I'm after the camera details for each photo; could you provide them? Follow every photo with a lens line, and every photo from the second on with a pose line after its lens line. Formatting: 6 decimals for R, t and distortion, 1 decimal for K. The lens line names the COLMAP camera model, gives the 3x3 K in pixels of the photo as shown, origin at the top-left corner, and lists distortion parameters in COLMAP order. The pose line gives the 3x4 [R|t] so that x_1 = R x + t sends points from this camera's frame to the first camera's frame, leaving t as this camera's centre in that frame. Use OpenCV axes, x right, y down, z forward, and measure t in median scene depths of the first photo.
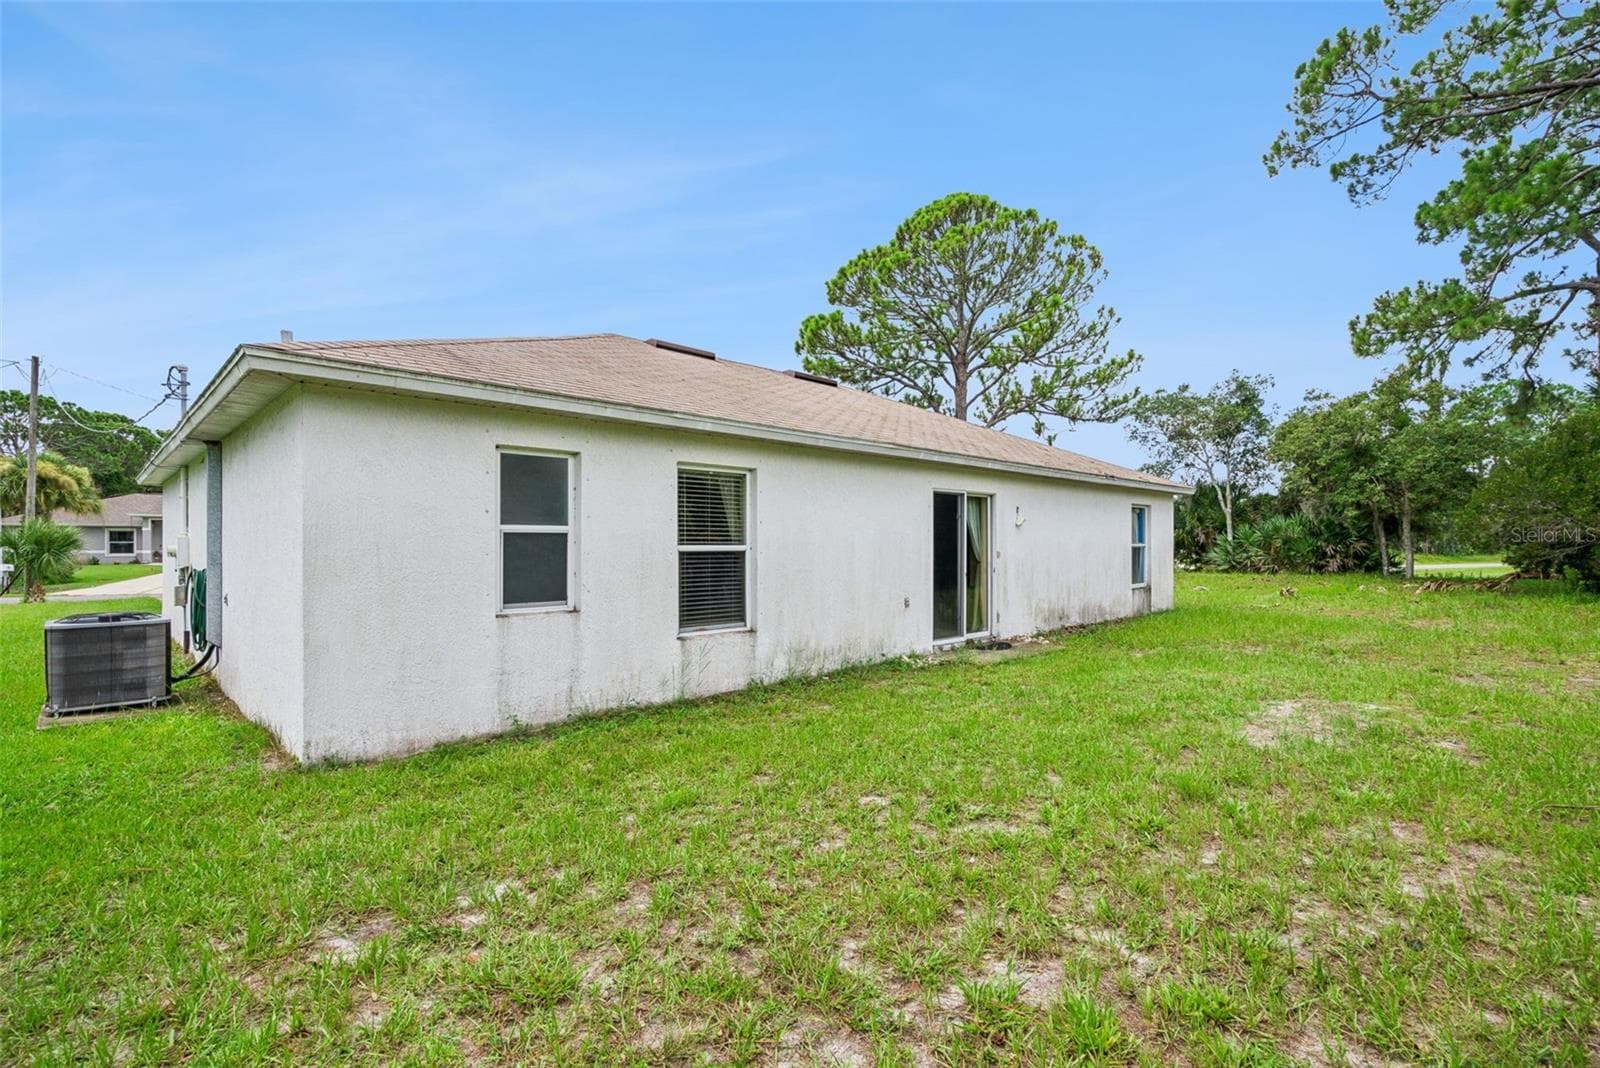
lens RADIAL K [[730.9, 0, 778.9], [0, 730.9, 544.3], [0, 0, 1]] dist [0.001973, 0.000505]
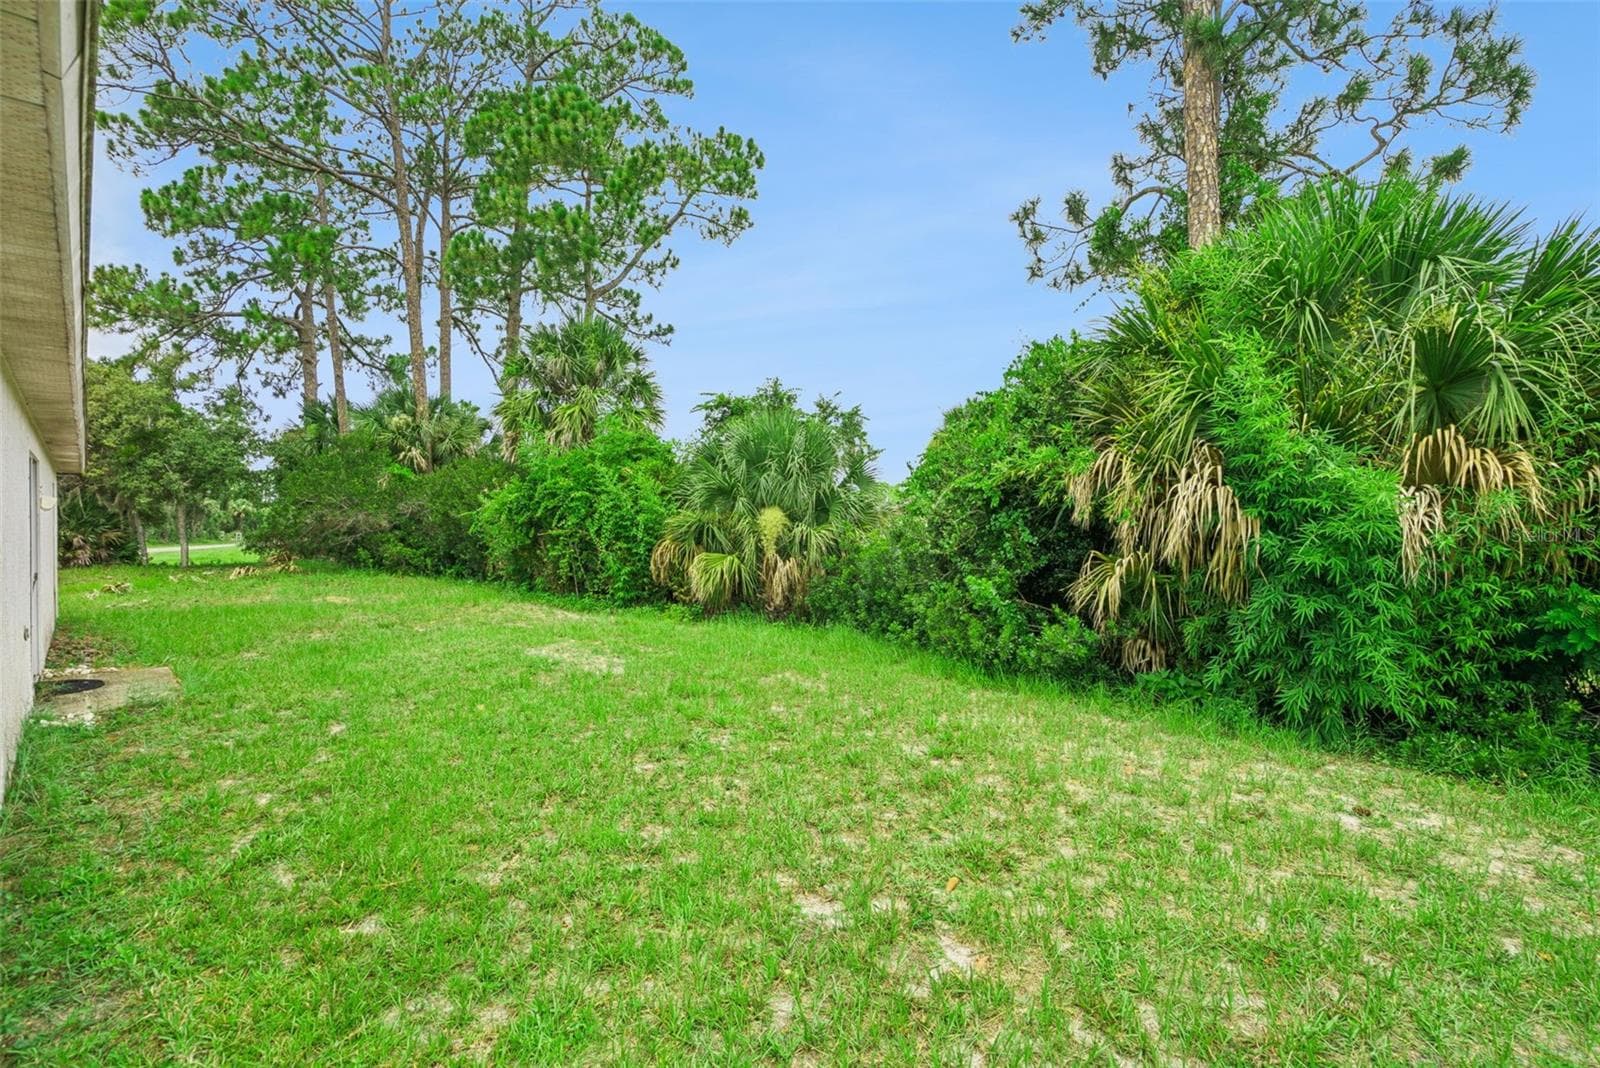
lens RADIAL K [[768.7, 0, 800.0], [0, 768.7, 534.0], [0, 0, 1]] dist [-0.000194, 0.000753]
pose [[-0.010313, -0.008619, 0.999910, -0.272402], [0.006614, 0.999940, 0.008688, -0.002724], [-0.999925, 0.006703, -0.010255, 0.203681]]
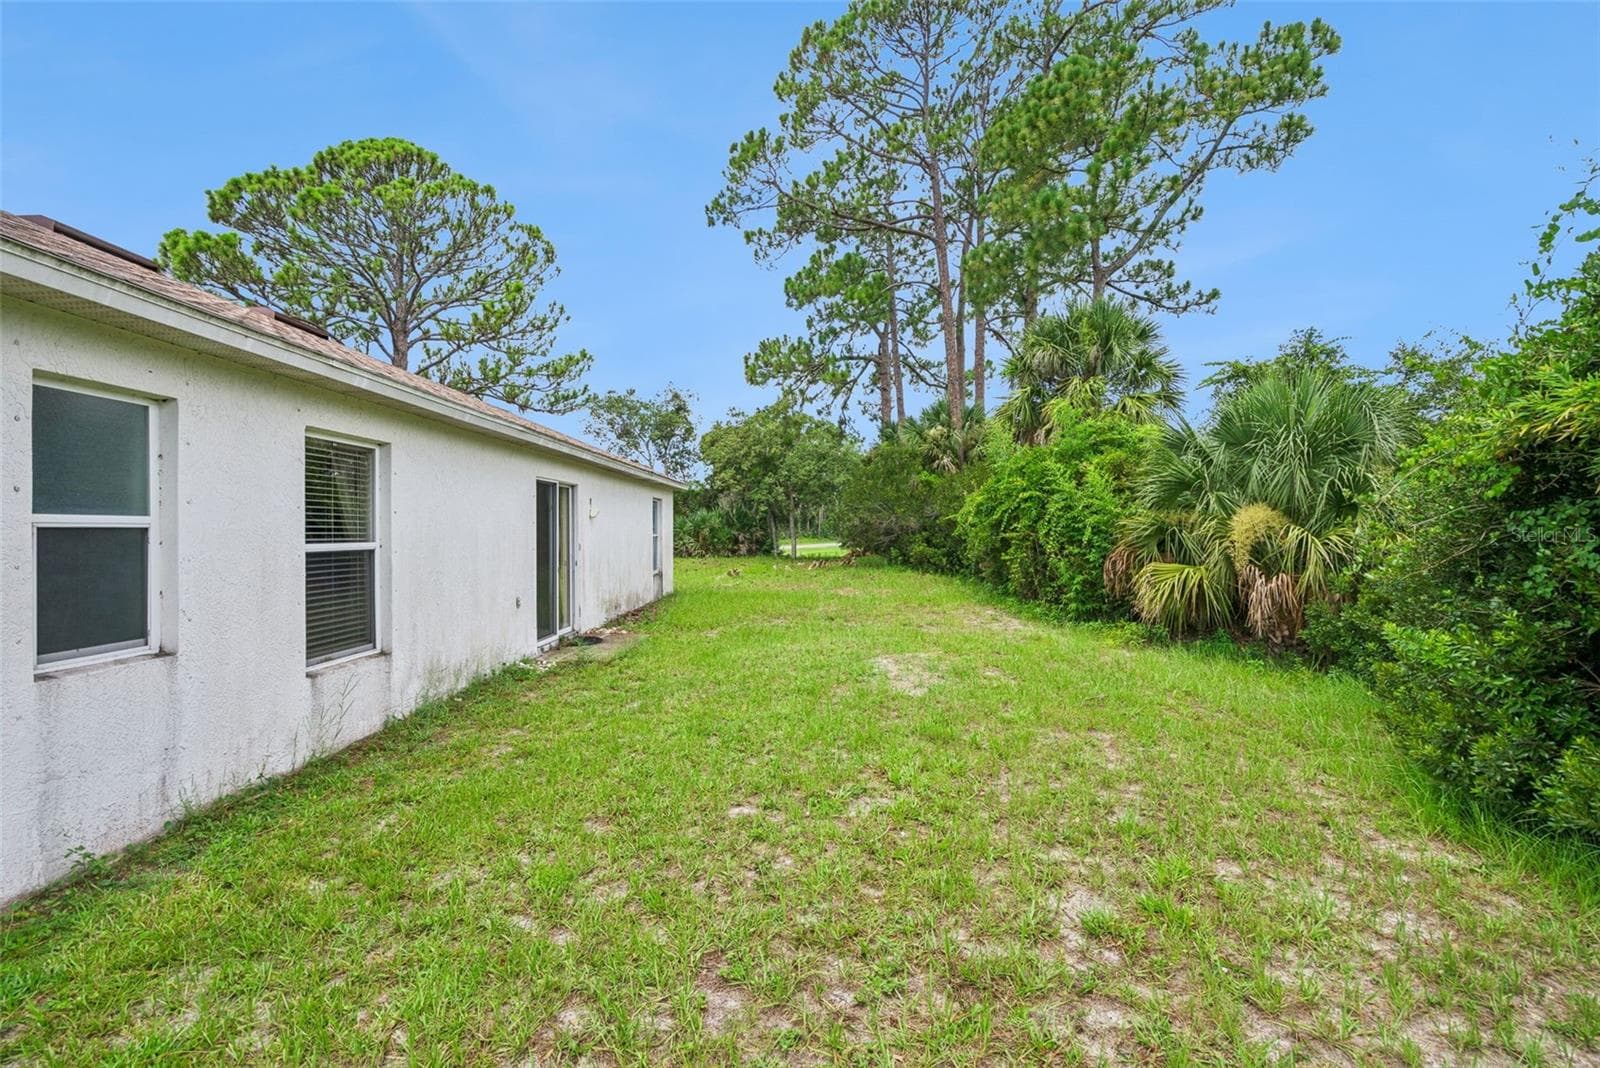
lens RADIAL K [[741.8, 0, 776.6], [0, 741.8, 533.7], [0, 0, 1]] dist [0.001449, 0.001415]
pose [[0.714294, -0.005064, 0.699828, -0.136646], [0.003258, 0.999987, 0.003910, -0.004407], [-0.699838, -0.000513, 0.714301, 0.072931]]
